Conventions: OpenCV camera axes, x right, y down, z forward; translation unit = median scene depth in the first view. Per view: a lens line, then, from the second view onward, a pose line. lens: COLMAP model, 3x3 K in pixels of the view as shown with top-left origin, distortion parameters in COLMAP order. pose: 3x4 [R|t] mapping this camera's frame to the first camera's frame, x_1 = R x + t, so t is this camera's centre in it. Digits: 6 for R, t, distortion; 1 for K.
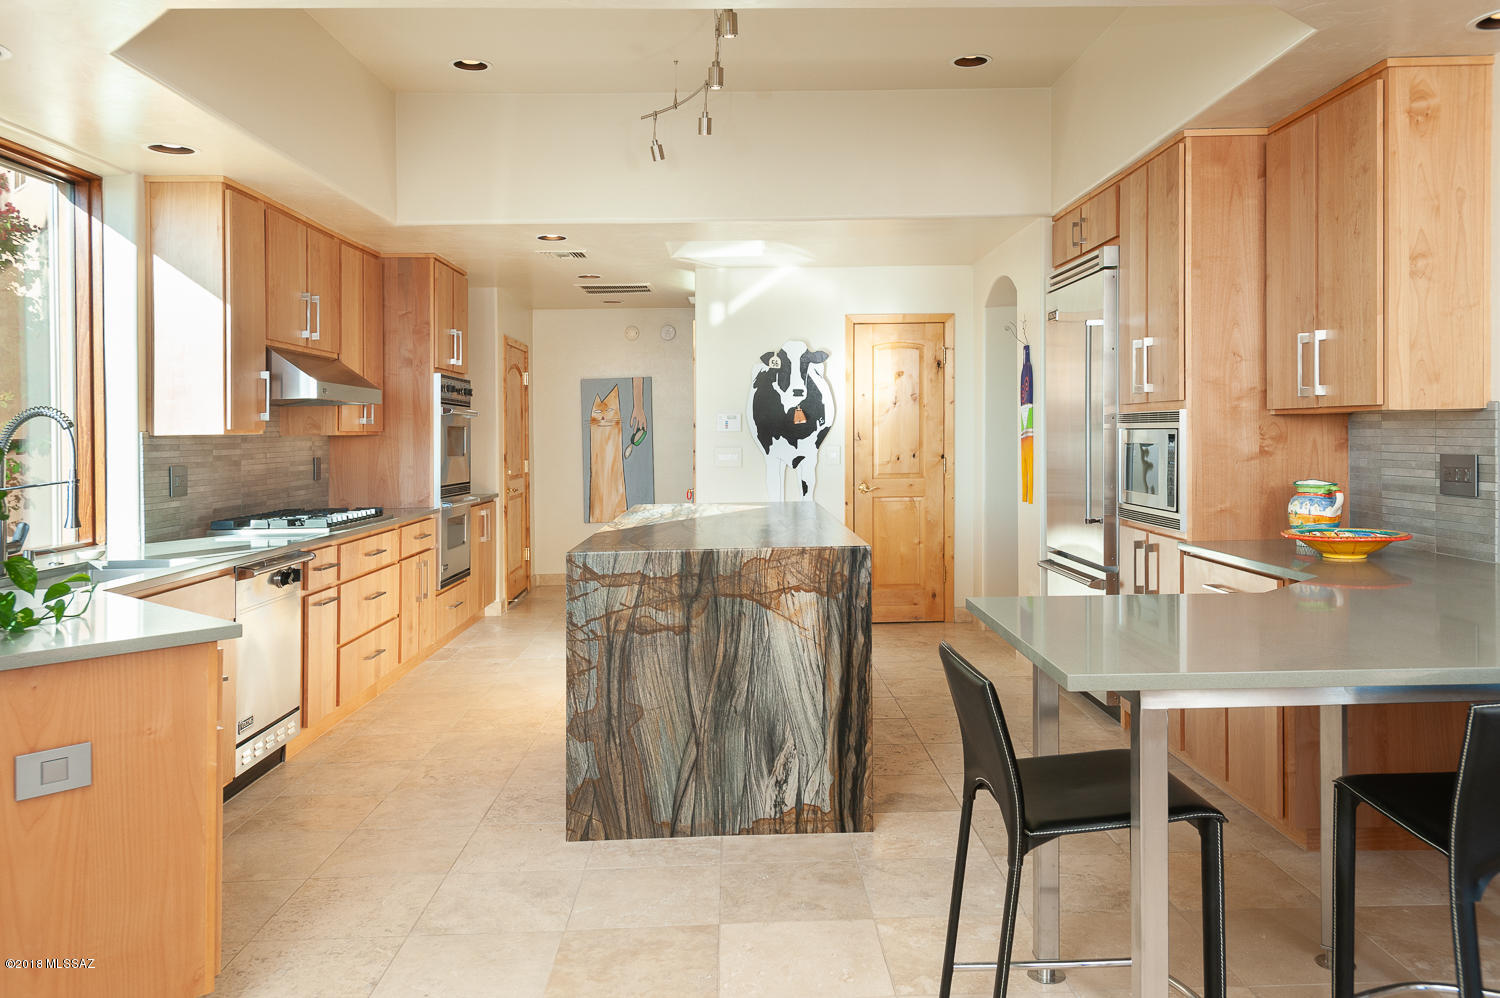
lens RADIAL K [[1137.8, 0, 754.0], [0, 1137.8, 570.8], [0, 0, 1]] dist [0.022495, -0.005079]
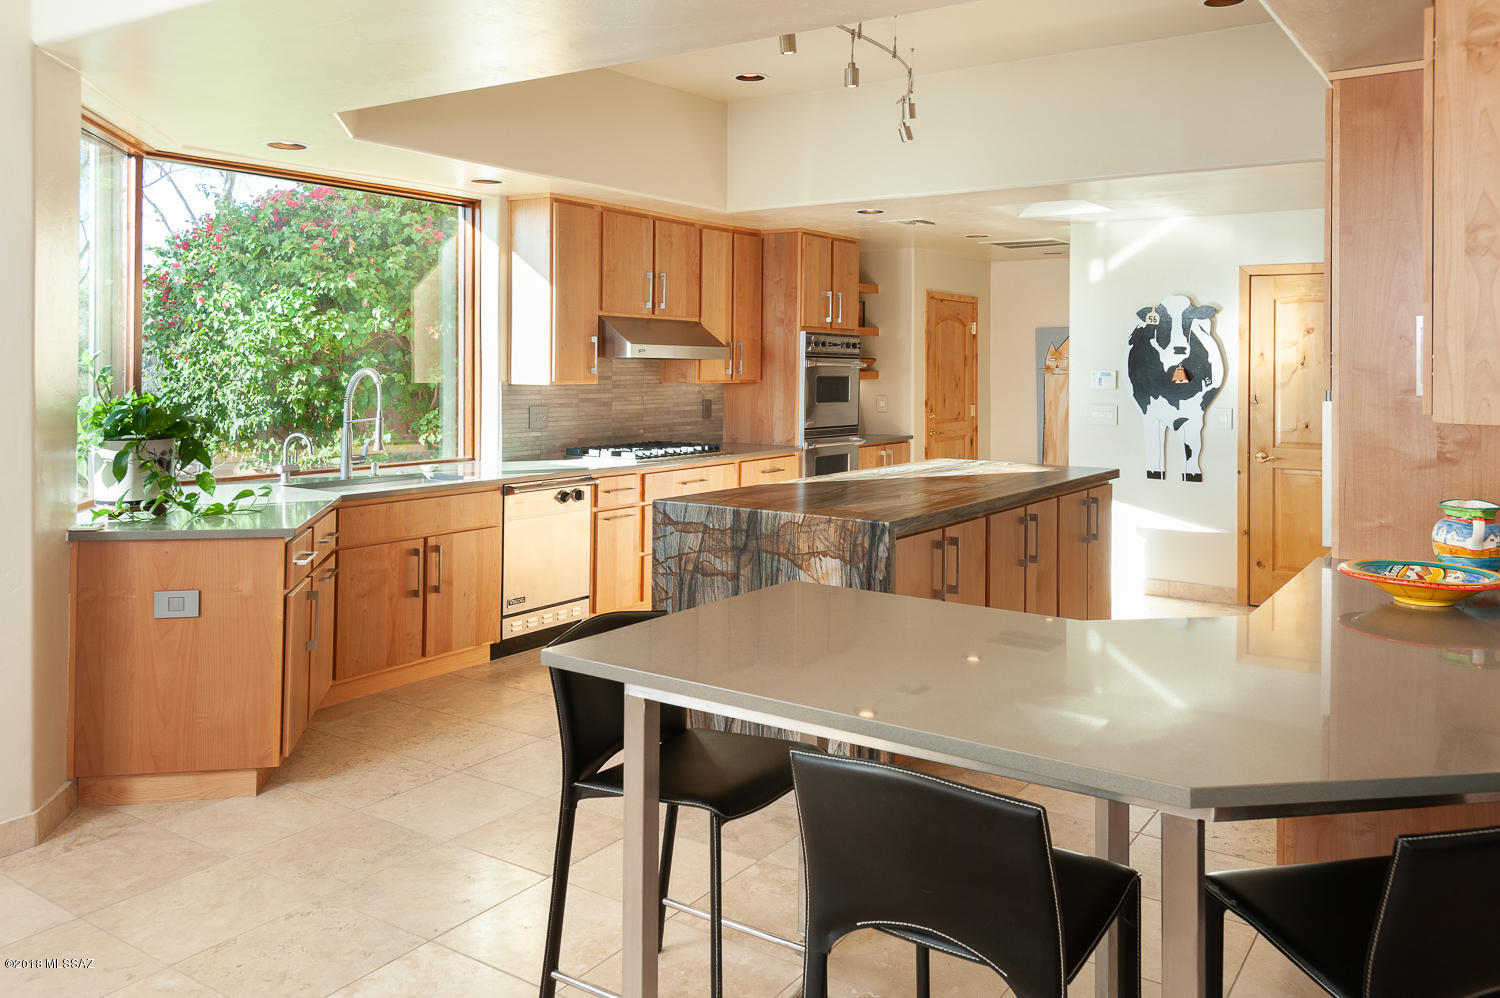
lens RADIAL K [[1112.8, 0, 750.0], [0, 1112.8, 499.0], [0, 0, 1]] dist [0.036802, -0.004280]
pose [[0.812060, 0.098658, -0.575174, 0.391131], [-0.095622, 0.994780, 0.035627, -0.045007], [0.575686, 0.026068, 0.817255, 0.062254]]
